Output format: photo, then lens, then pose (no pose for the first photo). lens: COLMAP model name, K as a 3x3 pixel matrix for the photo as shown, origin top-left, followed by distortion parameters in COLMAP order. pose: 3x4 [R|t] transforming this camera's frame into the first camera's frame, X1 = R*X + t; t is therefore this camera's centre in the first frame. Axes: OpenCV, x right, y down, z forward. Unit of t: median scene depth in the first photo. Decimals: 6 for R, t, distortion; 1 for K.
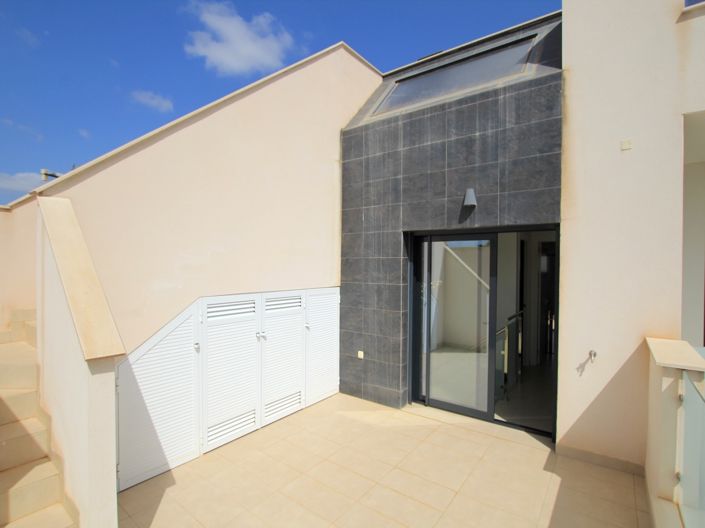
lens RADIAL K [[357.2, 0, 356.9], [0, 357.2, 265.4], [0, 0, 1]] dist [-0.033782, 0.006110]
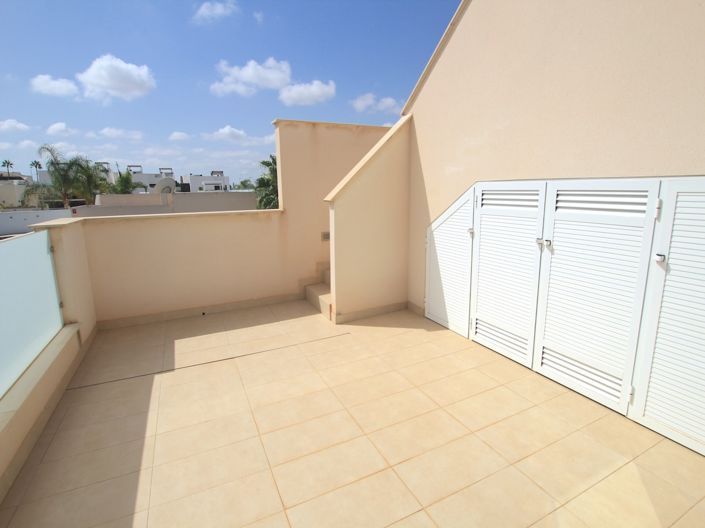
lens RADIAL K [[357.2, 0, 356.1], [0, 357.2, 265.8], [0, 0, 1]] dist [-0.033782, 0.006110]
pose [[-0.461728, 0.187984, -0.866873, 0.569231], [0.009826, 0.978309, 0.206916, 0.108771], [0.886967, 0.087021, -0.453560, 1.146537]]
